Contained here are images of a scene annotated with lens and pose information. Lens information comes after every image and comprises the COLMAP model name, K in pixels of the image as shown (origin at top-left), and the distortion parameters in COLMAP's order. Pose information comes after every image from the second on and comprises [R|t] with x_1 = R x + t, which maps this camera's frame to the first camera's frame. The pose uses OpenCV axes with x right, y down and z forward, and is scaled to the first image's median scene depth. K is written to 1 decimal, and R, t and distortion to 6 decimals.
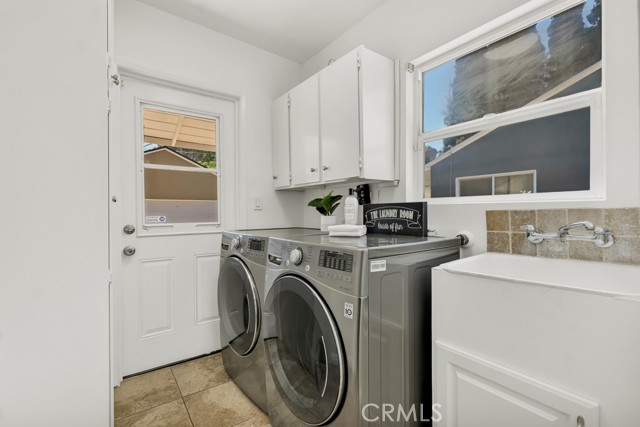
lens RADIAL K [[290.3, 0, 317.4], [0, 290.3, 213.4], [0, 0, 1]] dist [0.001329, -0.000215]
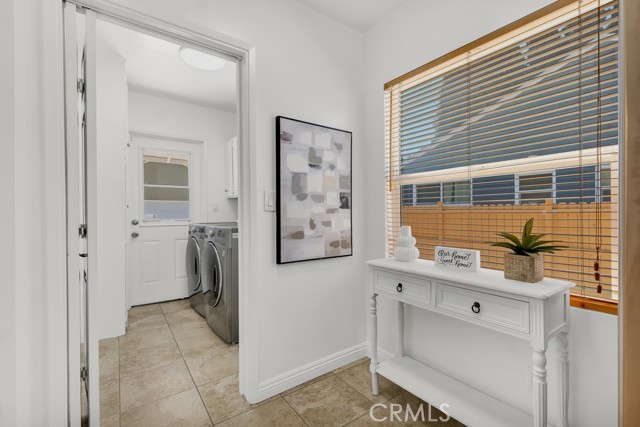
lens RADIAL K [[290.3, 0, 317.4], [0, 290.3, 213.4], [0, 0, 1]] dist [0.001329, -0.000215]
pose [[0.999864, 0.016104, -0.003424, 0.414378], [-0.016030, 0.999661, 0.020530, -0.046944], [0.003753, -0.020472, 0.999783, -0.676986]]
